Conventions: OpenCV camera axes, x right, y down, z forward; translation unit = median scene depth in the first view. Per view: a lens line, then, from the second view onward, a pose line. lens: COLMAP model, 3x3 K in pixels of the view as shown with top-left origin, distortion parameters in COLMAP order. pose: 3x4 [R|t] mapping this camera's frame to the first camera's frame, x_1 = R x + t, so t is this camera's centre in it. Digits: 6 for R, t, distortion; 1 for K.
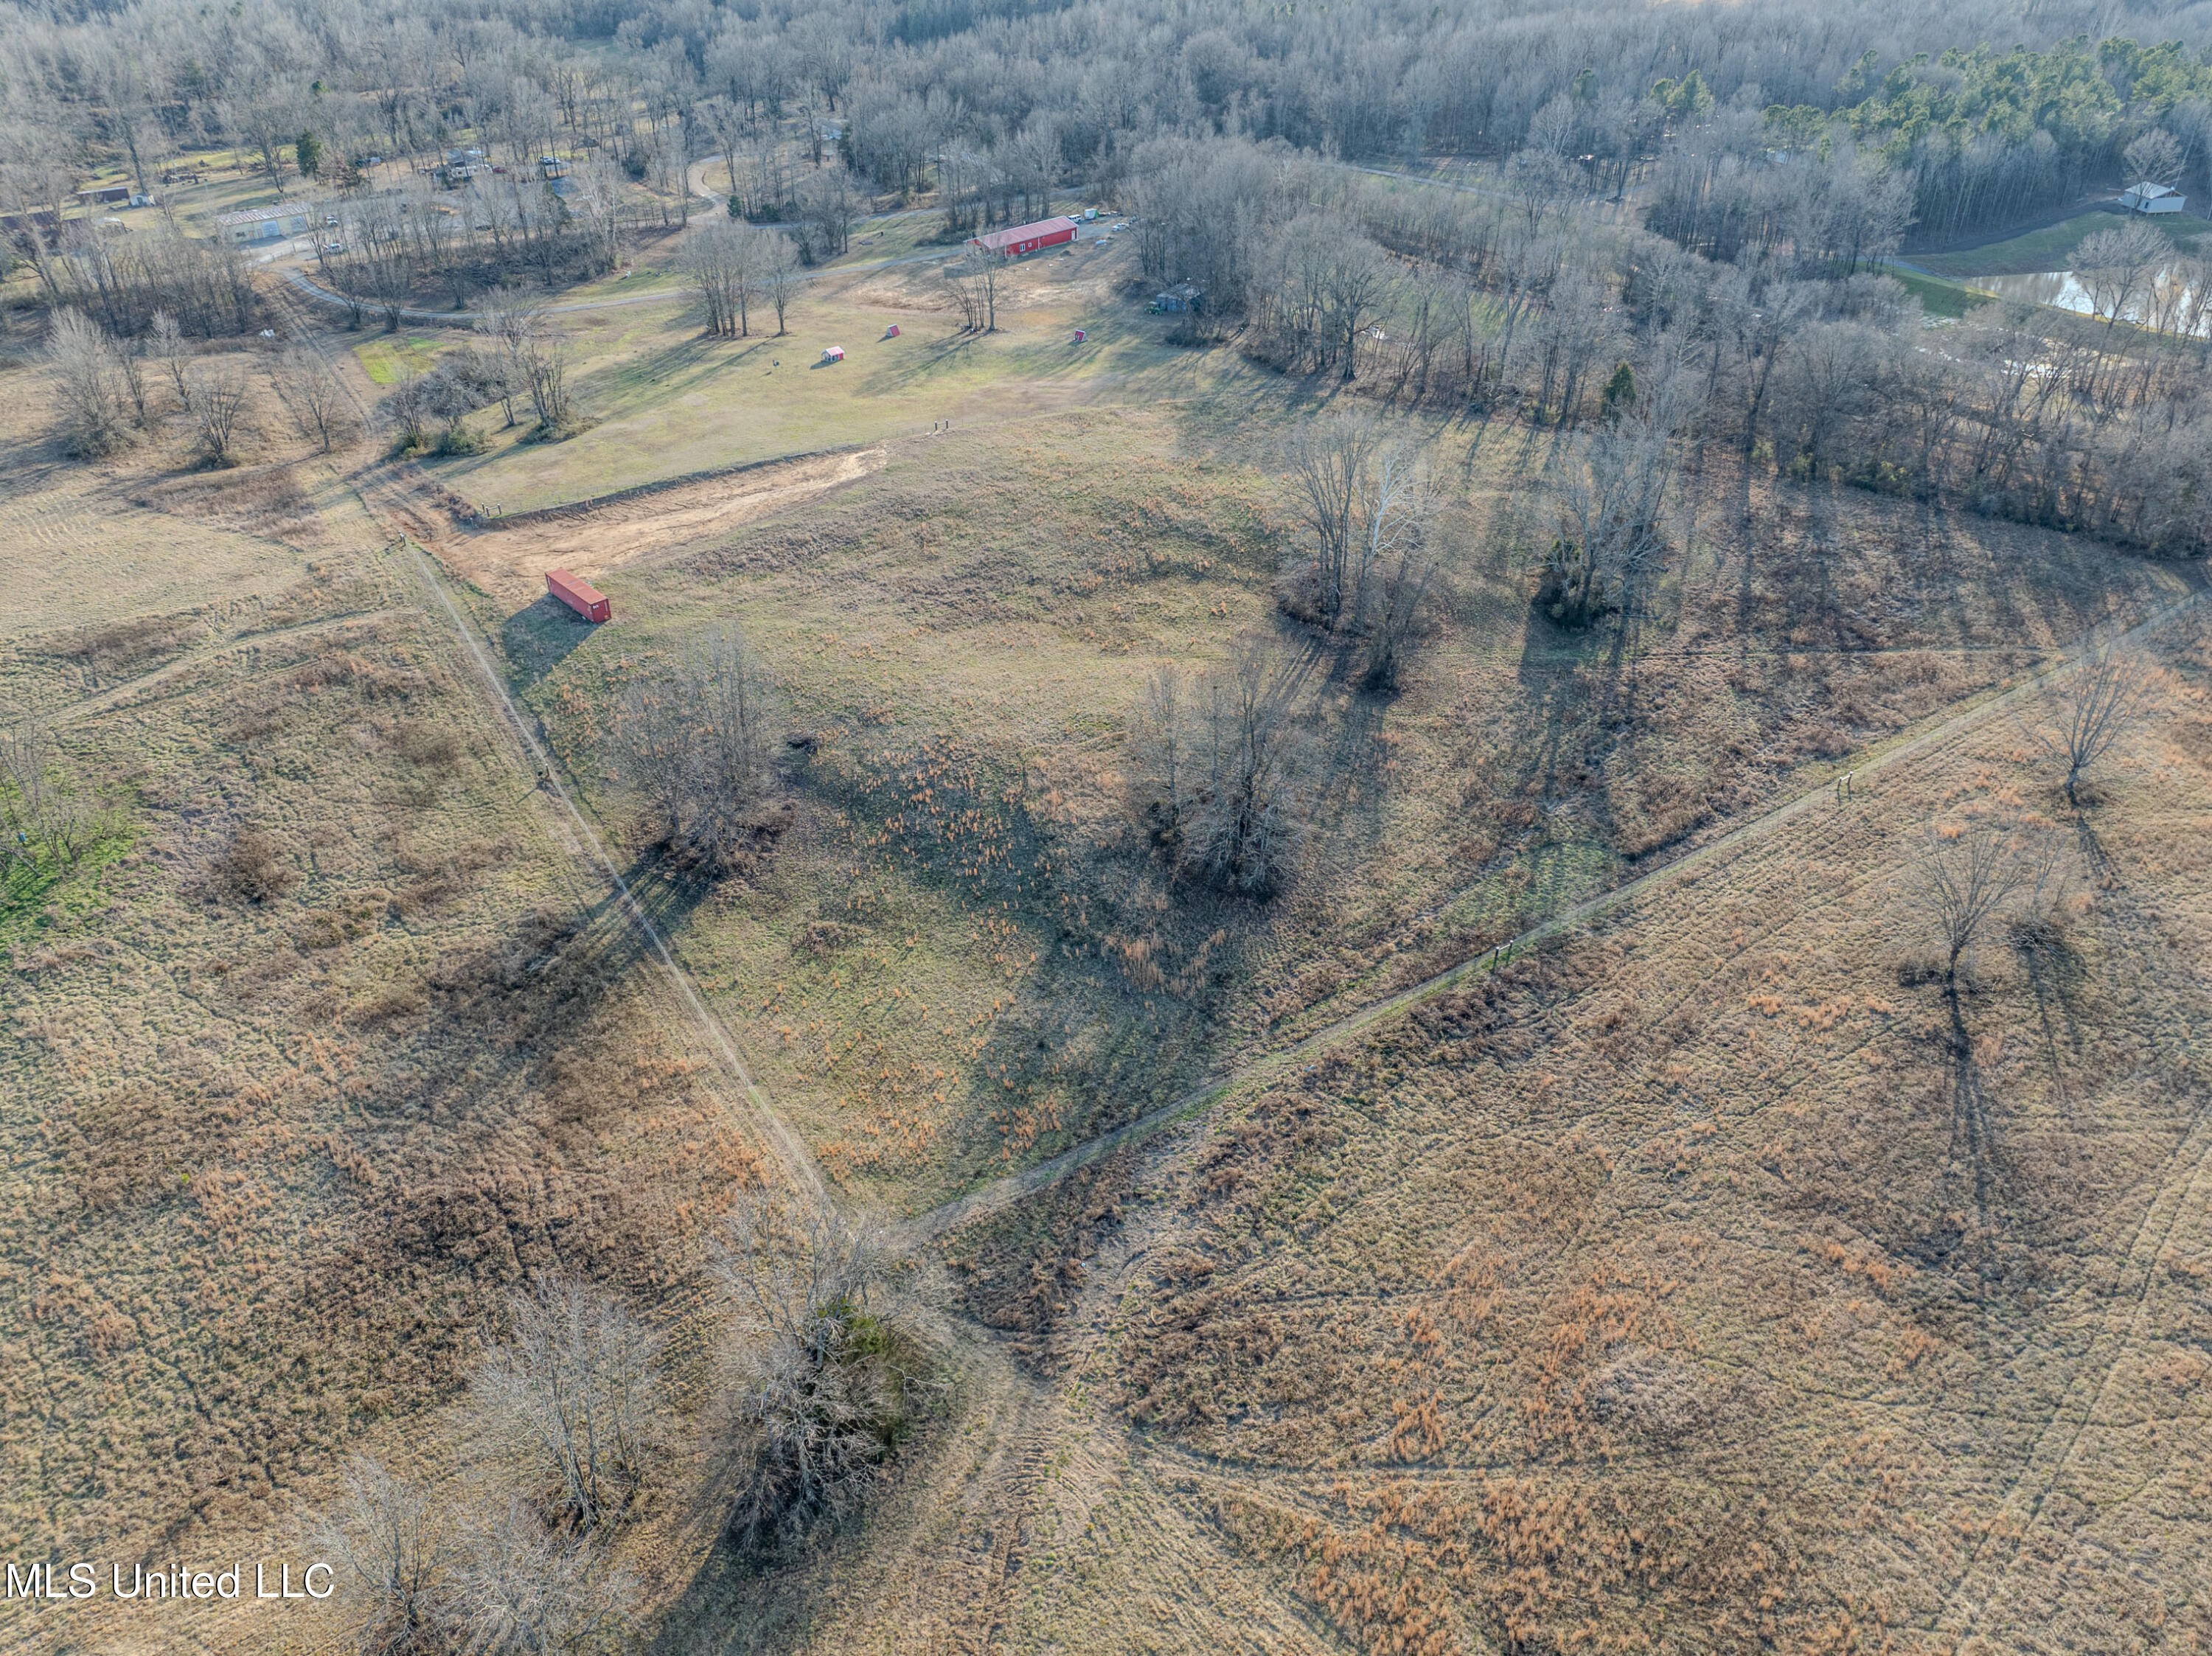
lens RADIAL K [[1576.8, 0, 1106.0], [0, 1576.8, 828.0], [0, 0, 1]] dist [-0.037665, -0.004442]
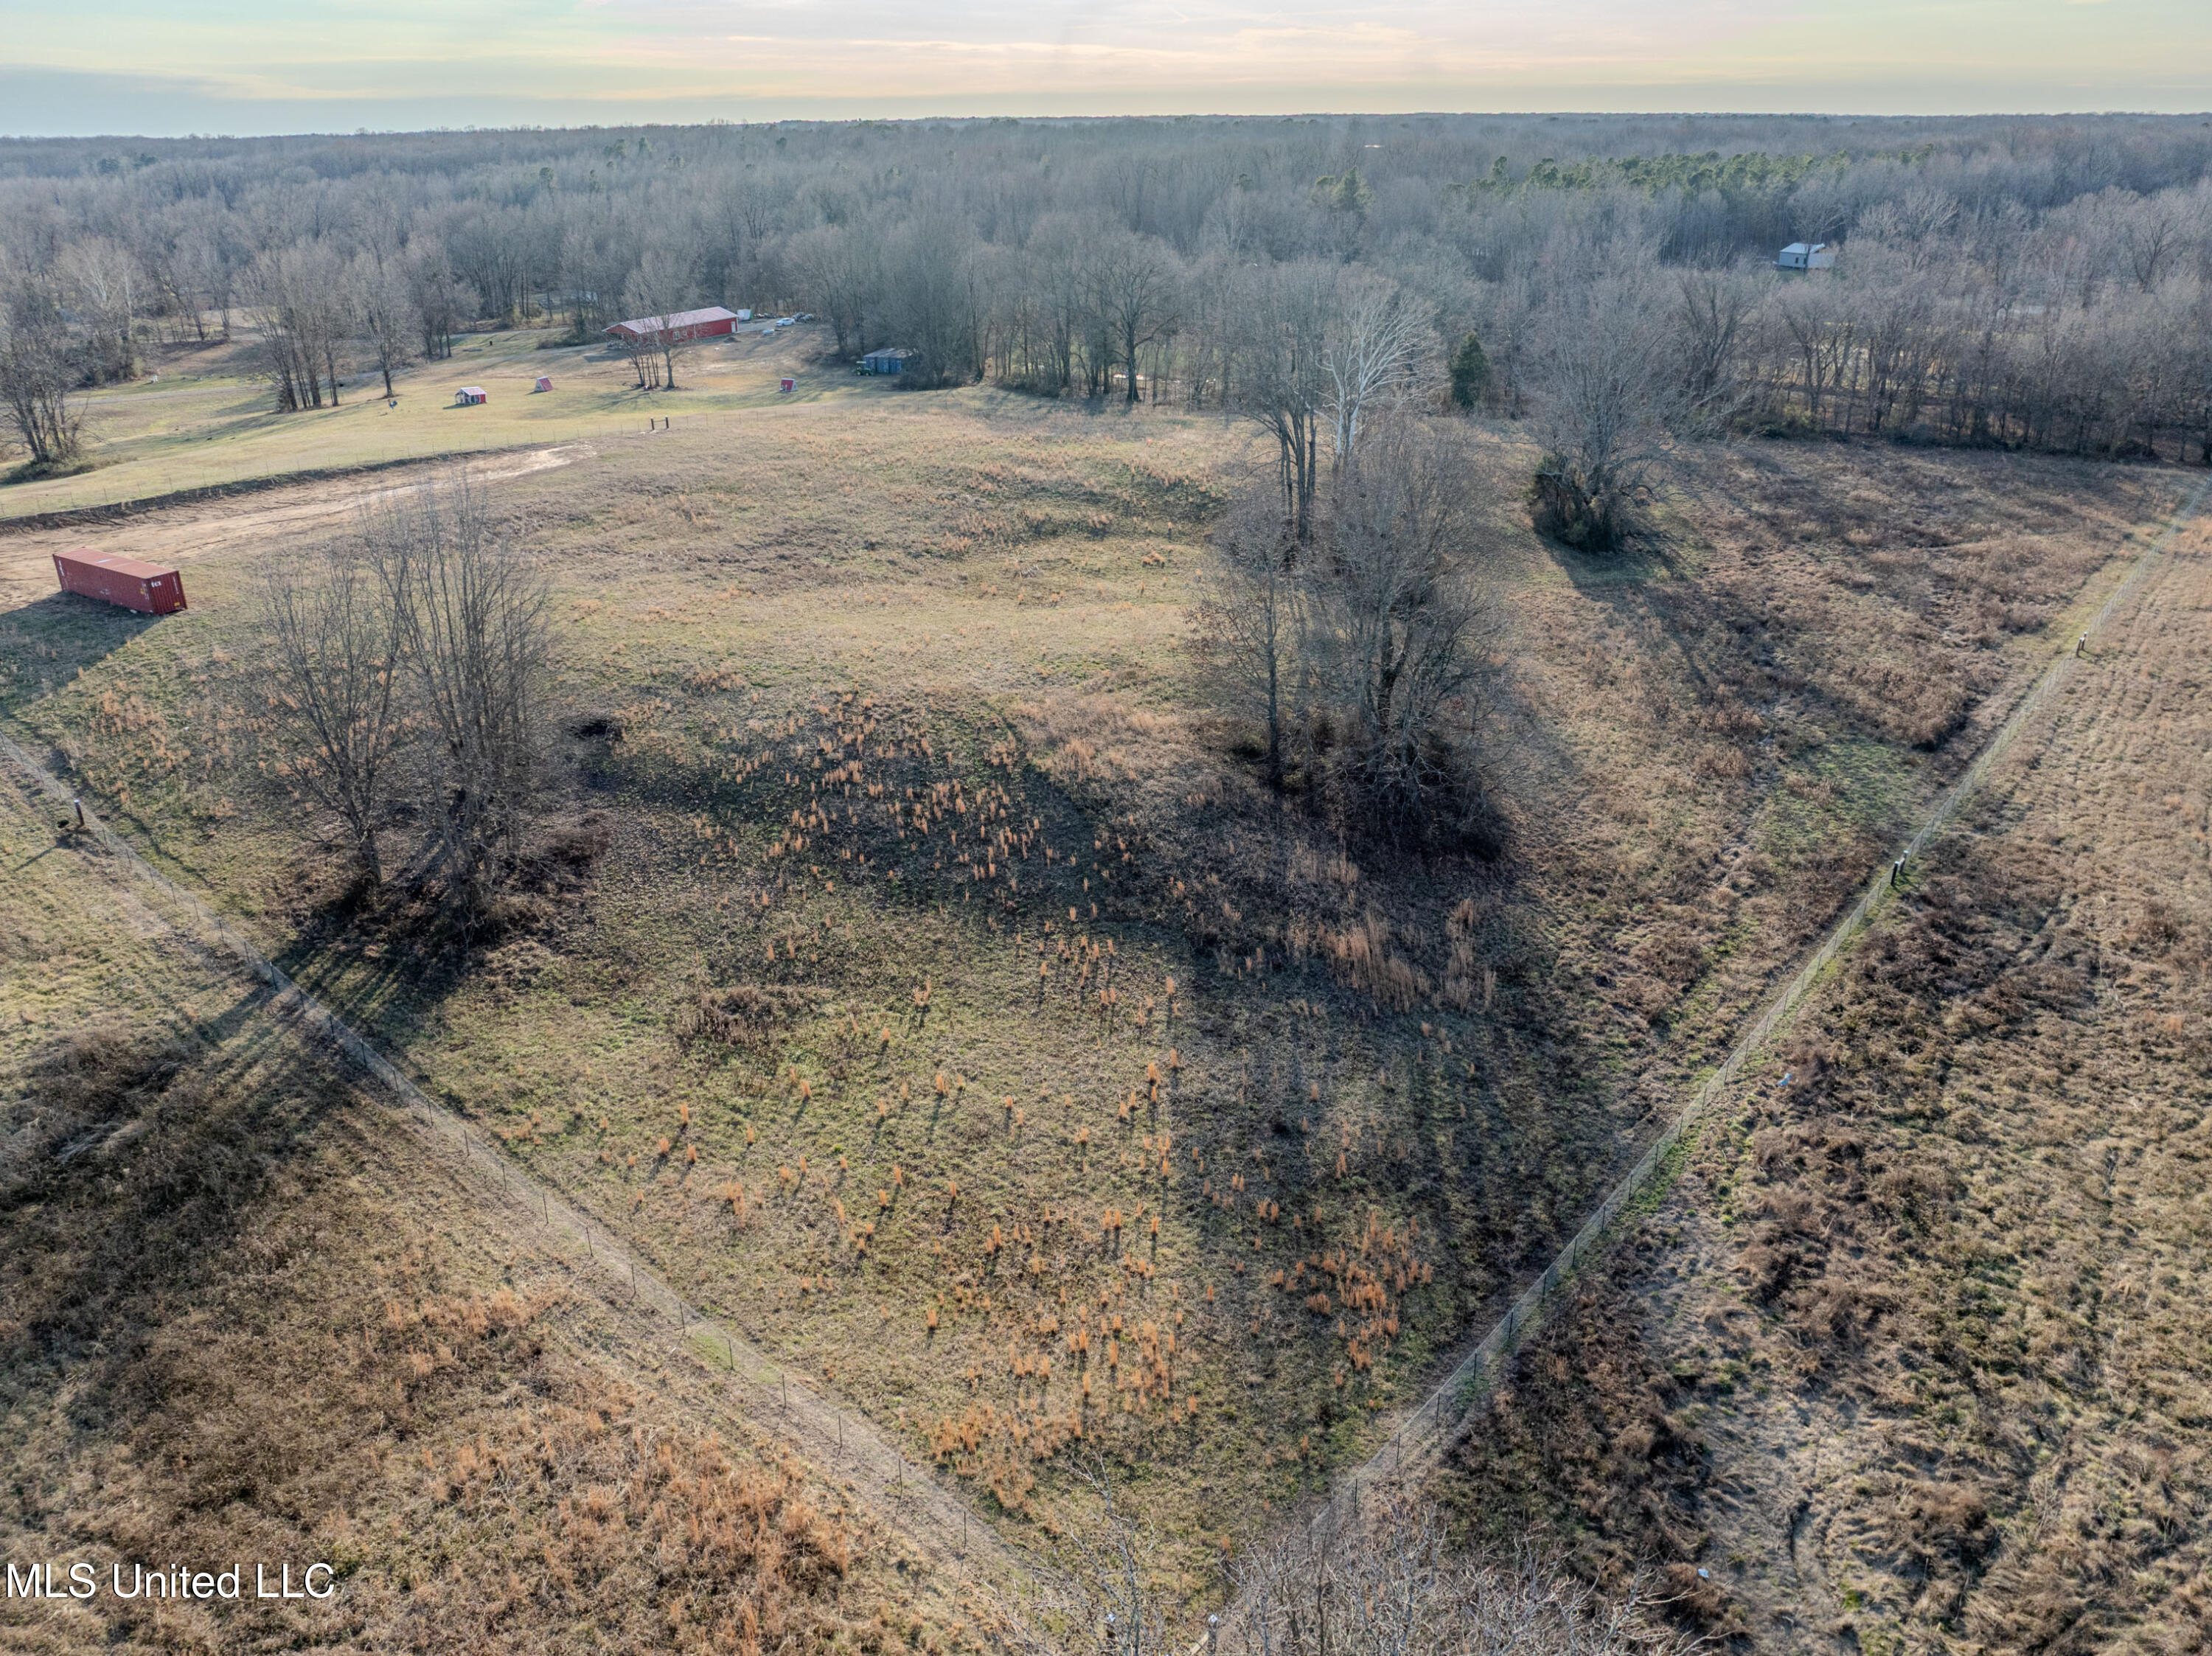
lens RADIAL K [[1576.8, 0, 1106.0], [0, 1576.8, 828.0], [0, 0, 1]] dist [-0.037665, -0.004442]
pose [[0.959335, -0.119307, 0.255816, -0.184424], [0.161668, 0.975150, -0.151482, 0.102901], [-0.231386, 0.186679, 0.954783, 0.495359]]
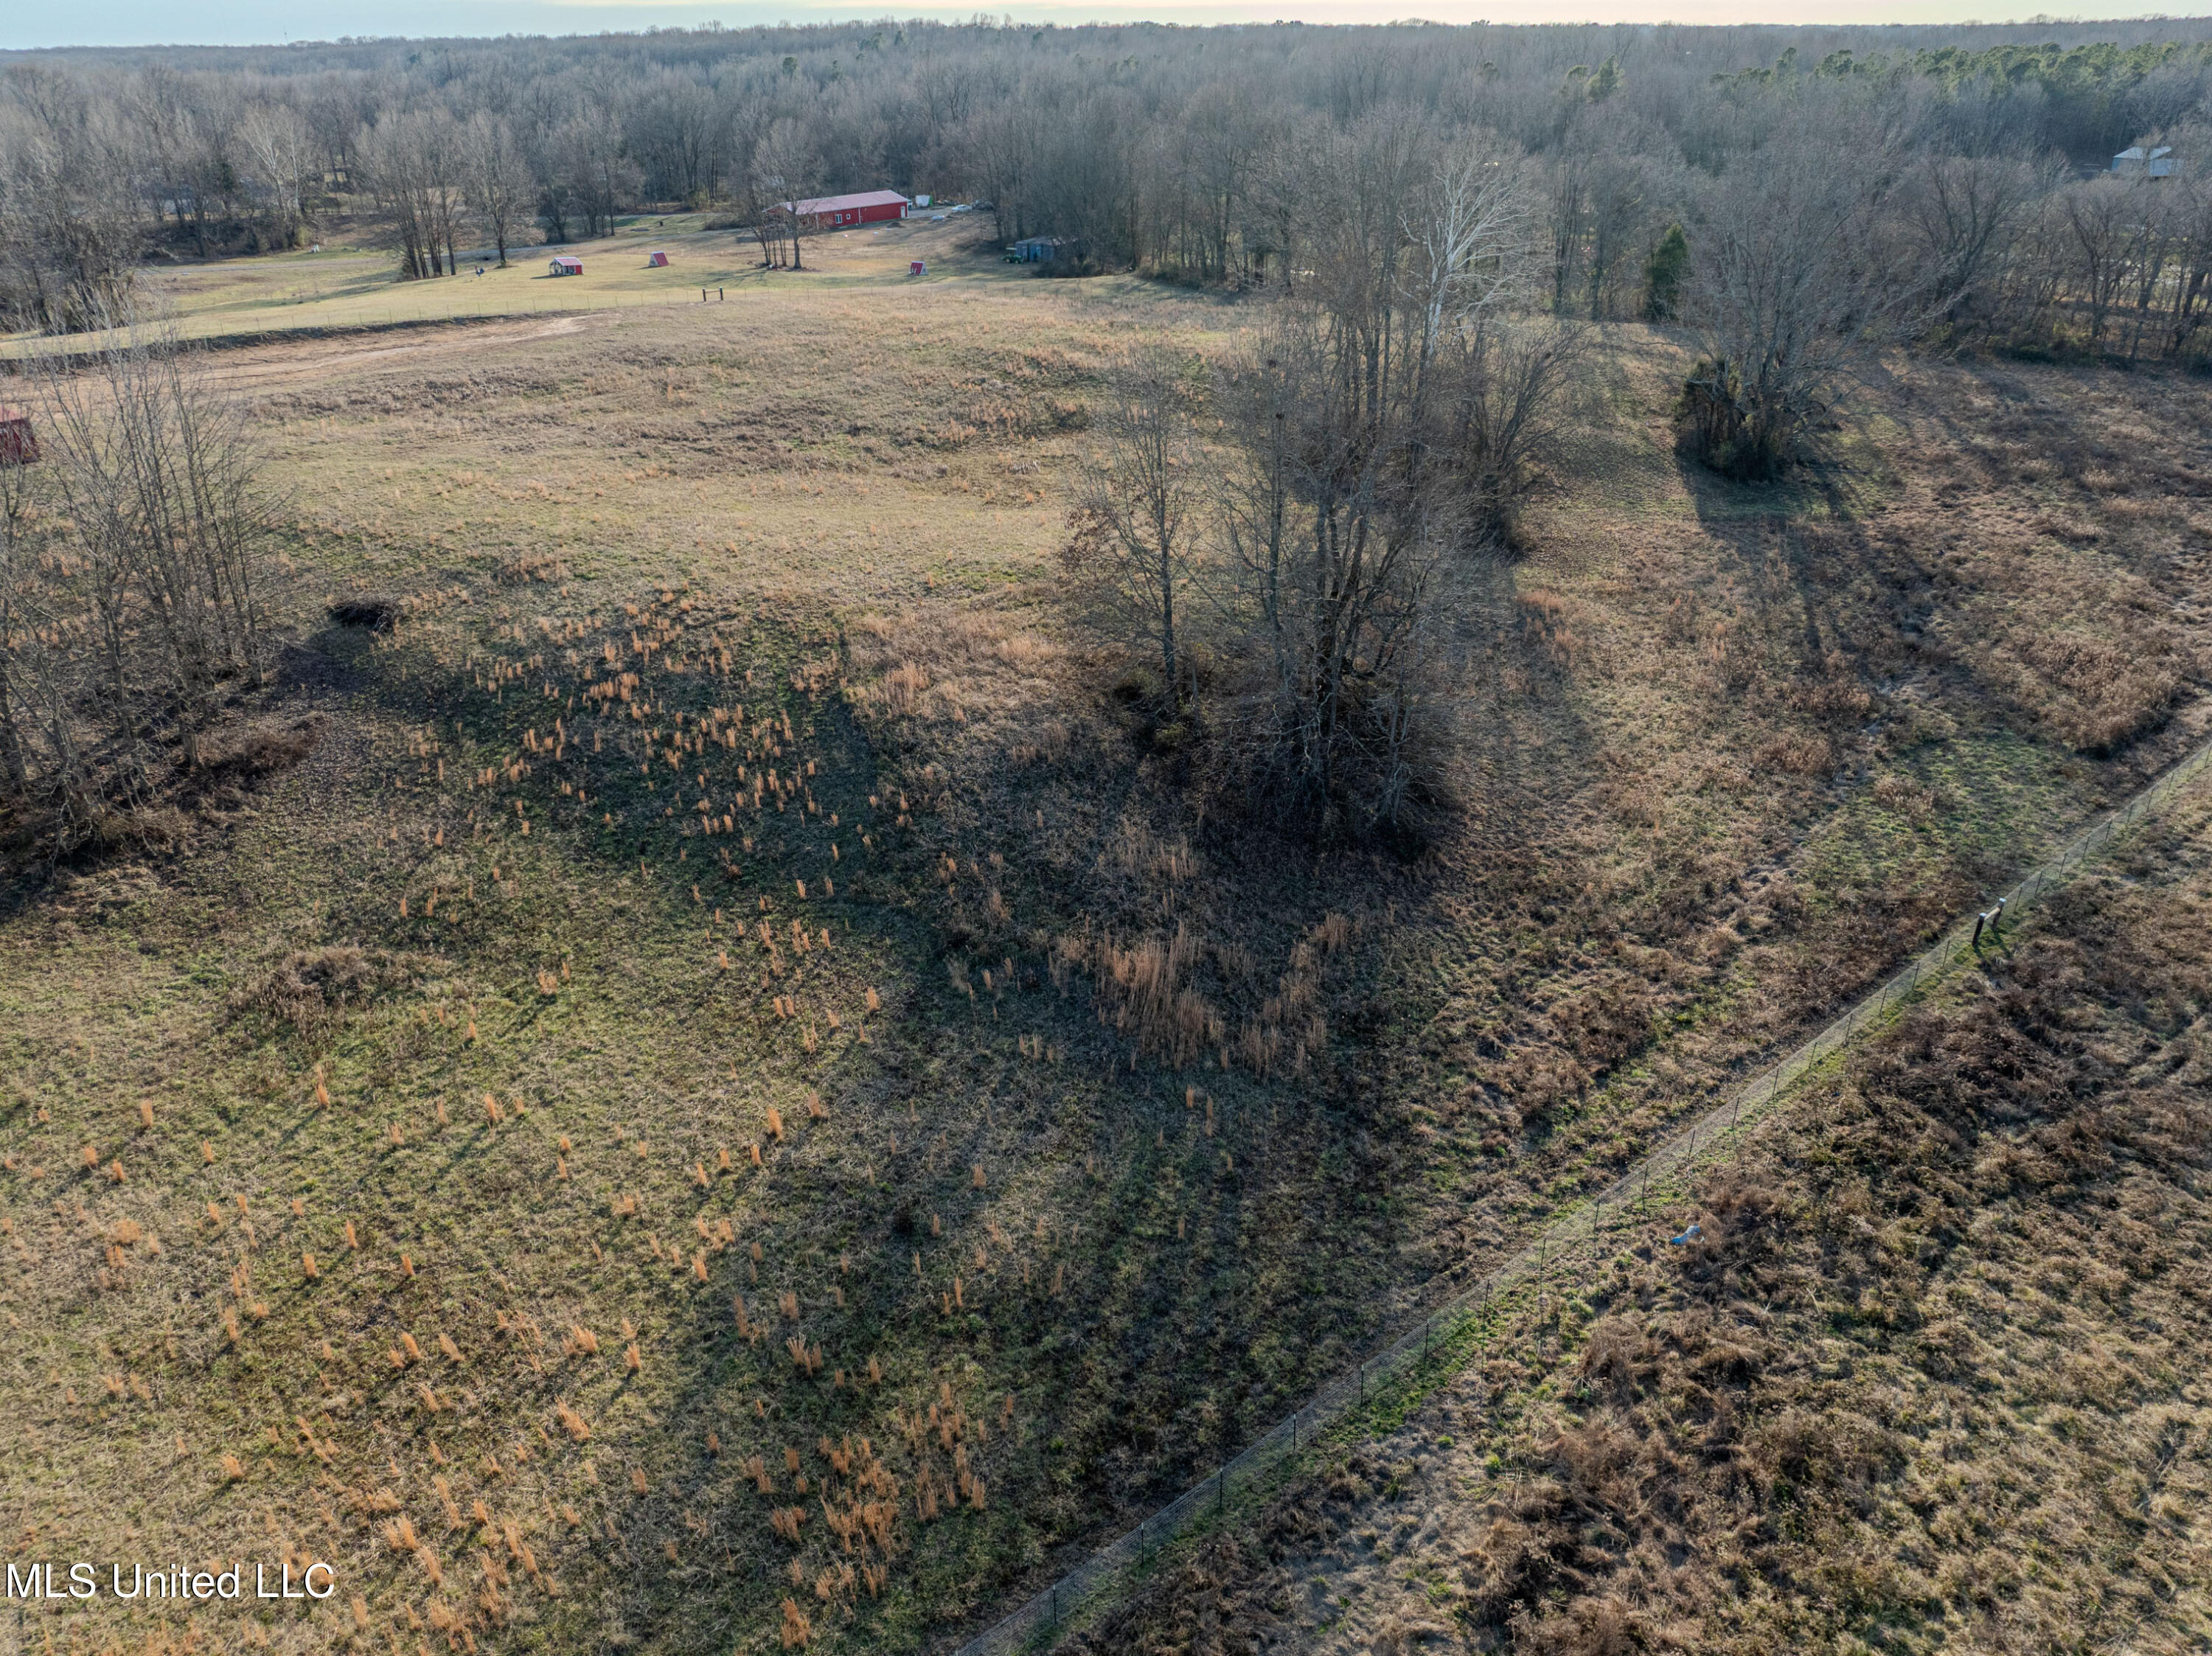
lens RADIAL K [[1576.3, 0, 1102.2], [0, 1576.3, 830.0], [0, 0, 1]] dist [-0.049603, 0.022209]
pose [[0.994430, -0.050454, 0.092544, -0.023564], [0.061609, 0.990623, -0.121944, 0.088611], [-0.085523, 0.126966, 0.988213, 0.595046]]
